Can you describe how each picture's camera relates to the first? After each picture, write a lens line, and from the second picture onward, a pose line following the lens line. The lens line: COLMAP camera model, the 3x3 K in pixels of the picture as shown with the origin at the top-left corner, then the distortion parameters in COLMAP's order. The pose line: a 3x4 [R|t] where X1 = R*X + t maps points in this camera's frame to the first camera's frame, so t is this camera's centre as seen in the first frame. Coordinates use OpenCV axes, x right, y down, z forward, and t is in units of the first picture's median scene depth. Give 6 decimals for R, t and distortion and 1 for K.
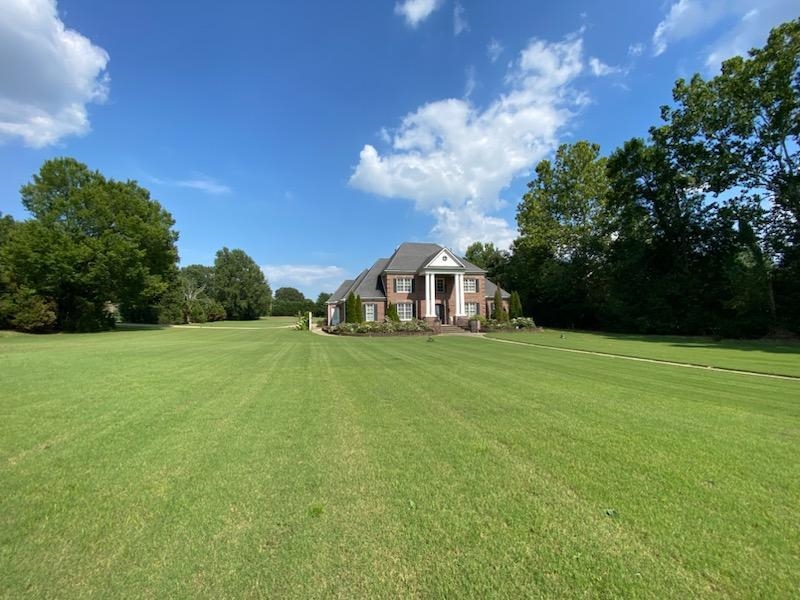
lens RADIAL K [[330.9, 0, 397.0], [0, 330.9, 305.4], [0, 0, 1]] dist [0.000019, -0.001882]
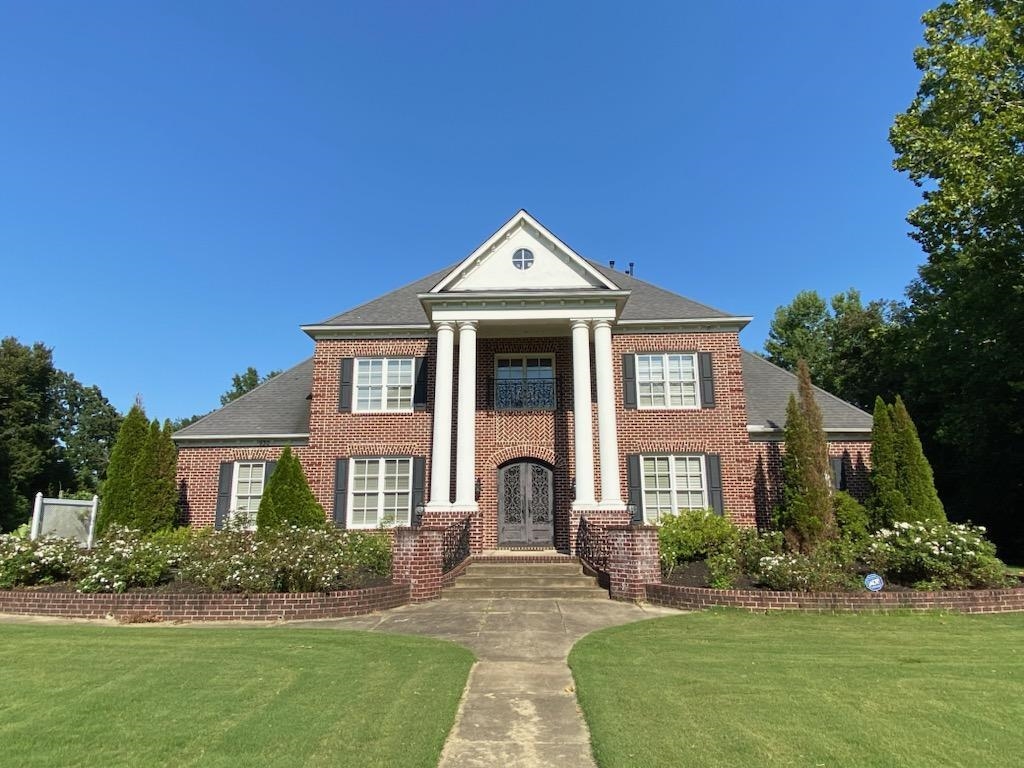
lens RADIAL K [[643.0, 0, 516.1], [0, 643.0, 384.4], [0, 0, 1]] dist [0.007005, -0.000758]
pose [[0.958572, -0.043841, -0.281456, 0.249496], [-0.004544, 0.985606, -0.169000, 0.022087], [0.284814, 0.163277, 0.944575, 0.554444]]
